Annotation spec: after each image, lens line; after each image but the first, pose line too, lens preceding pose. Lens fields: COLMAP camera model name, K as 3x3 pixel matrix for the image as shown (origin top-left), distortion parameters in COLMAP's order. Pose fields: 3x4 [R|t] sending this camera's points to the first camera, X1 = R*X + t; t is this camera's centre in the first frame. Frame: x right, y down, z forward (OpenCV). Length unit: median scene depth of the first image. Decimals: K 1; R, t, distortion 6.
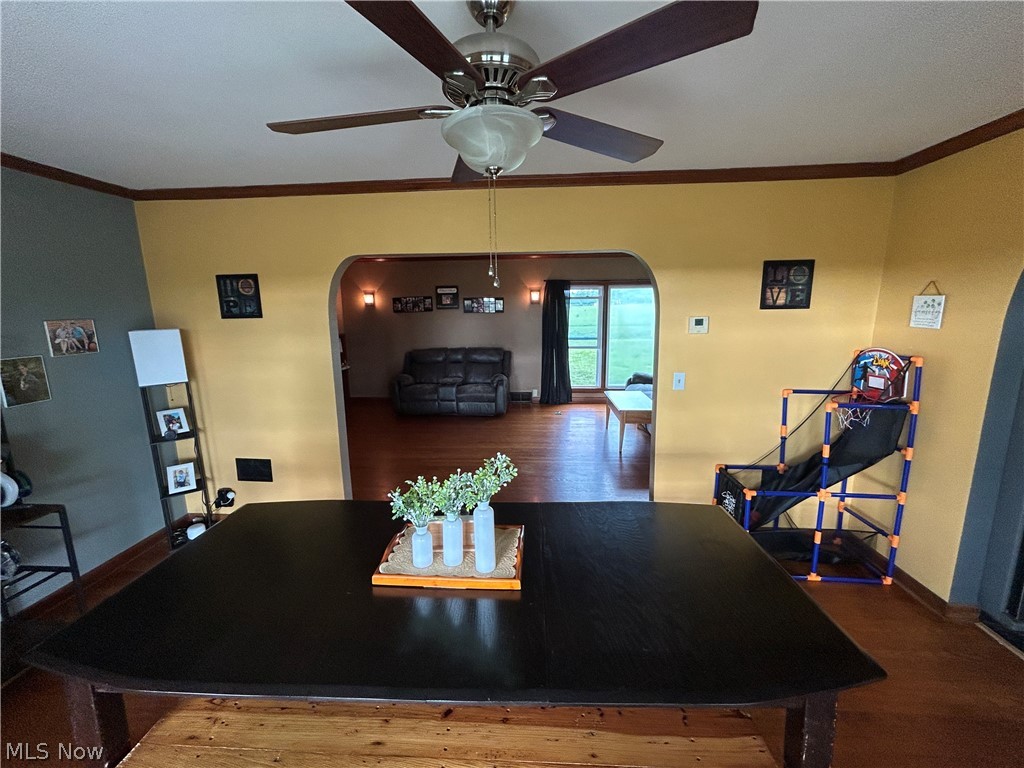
lens RADIAL K [[412.8, 0, 511.3], [0, 412.8, 381.6], [0, 0, 1]] dist [-0.007873, 0.001022]
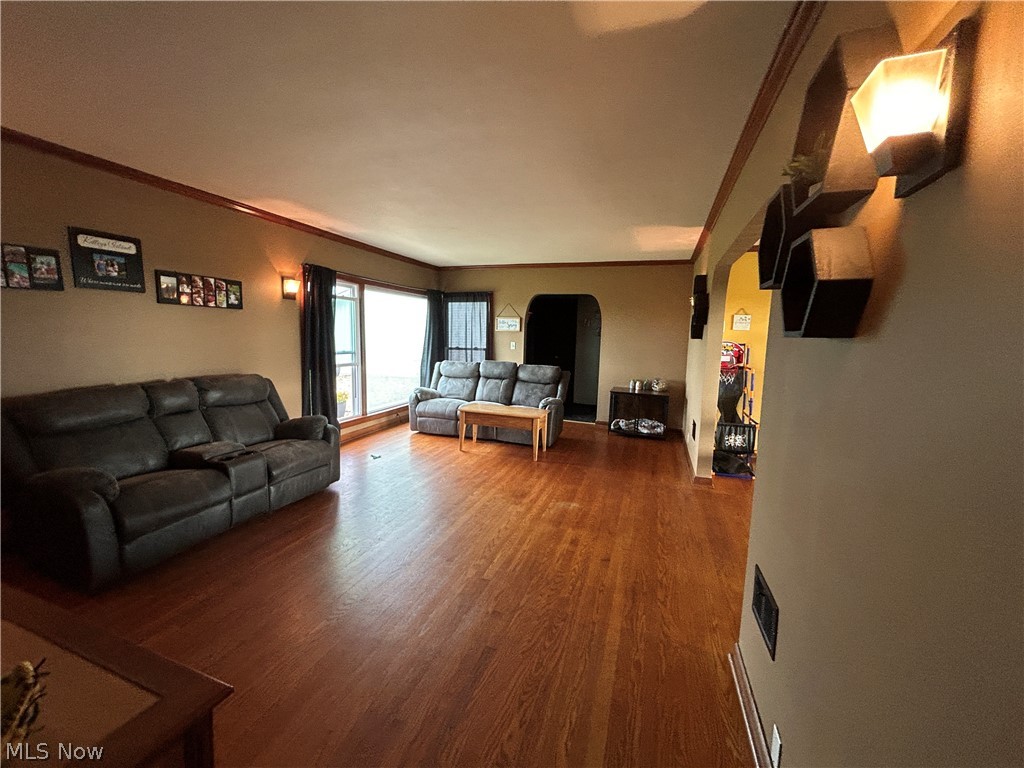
lens RADIAL K [[412.8, 0, 510.6], [0, 412.8, 385.8], [0, 0, 1]] dist [-0.007873, 0.001022]
pose [[0.247977, -0.100160, 0.963574, -0.463704], [0.144020, 0.987400, 0.065573, -0.052355], [-0.958001, 0.122514, 0.259277, 0.532484]]
